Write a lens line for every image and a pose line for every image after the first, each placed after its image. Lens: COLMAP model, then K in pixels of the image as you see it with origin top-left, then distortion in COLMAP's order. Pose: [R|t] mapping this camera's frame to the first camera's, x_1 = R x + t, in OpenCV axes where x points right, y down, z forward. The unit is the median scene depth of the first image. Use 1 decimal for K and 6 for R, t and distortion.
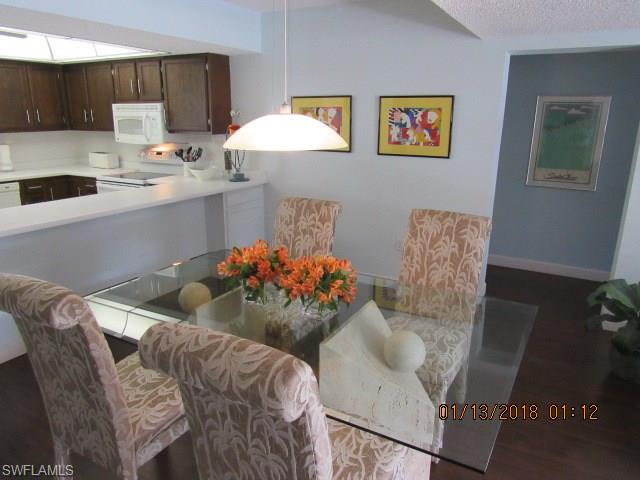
lens RADIAL K [[455.2, 0, 322.3], [0, 455.2, 238.4], [0, 0, 1]] dist [-0.035840, 0.017527]
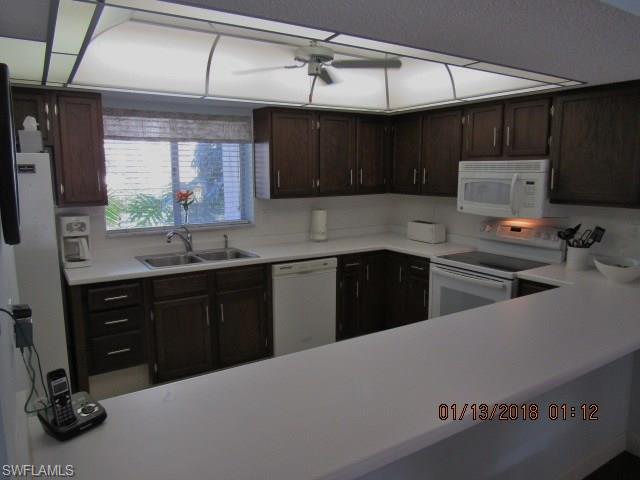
lens RADIAL K [[455.2, 0, 318.0], [0, 455.2, 239.7], [0, 0, 1]] dist [-0.035840, 0.017527]
pose [[0.879197, 0.058991, -0.472793, -0.308447], [-0.110209, 0.990574, -0.081346, -0.083660], [0.463538, 0.123625, 0.877411, 0.251585]]
